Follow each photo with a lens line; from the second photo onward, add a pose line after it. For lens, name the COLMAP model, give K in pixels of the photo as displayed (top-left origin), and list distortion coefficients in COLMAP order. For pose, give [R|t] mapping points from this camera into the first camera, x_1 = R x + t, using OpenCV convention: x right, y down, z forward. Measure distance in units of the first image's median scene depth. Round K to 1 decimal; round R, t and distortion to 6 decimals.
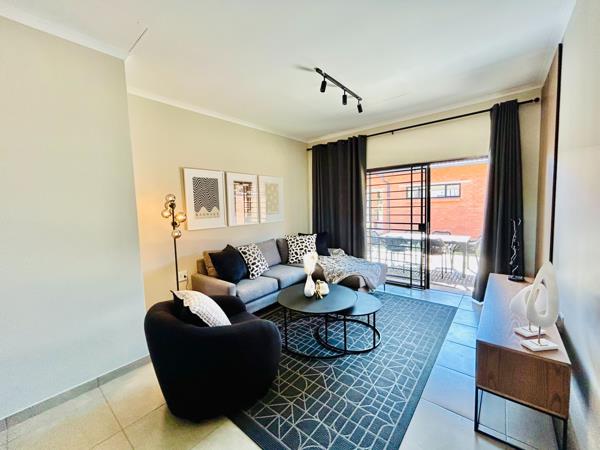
lens RADIAL K [[246.4, 0, 300.4], [0, 246.4, 224.4], [0, 0, 1]] dist [0.000281, 0.000002]
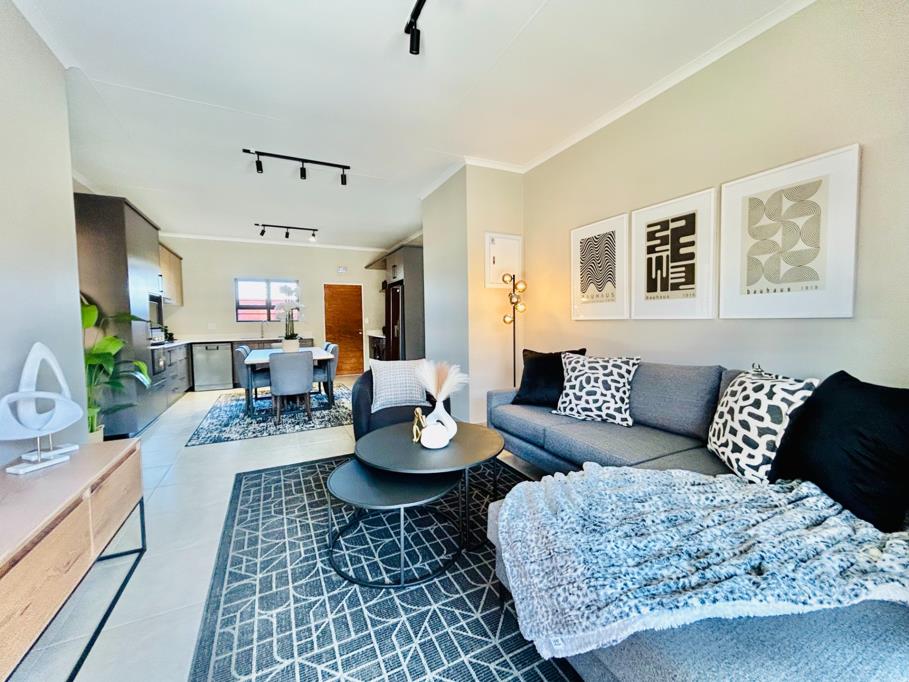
lens RADIAL K [[373.3, 0, 451.5], [0, 373.3, 338.1], [0, 0, 1]] dist [0.000281, 0.000002]
pose [[-0.413252, 0.077567, -0.907307, 0.613193], [-0.046282, 0.993289, 0.105998, -0.019679], [0.909440, 0.085796, -0.406888, 1.069866]]
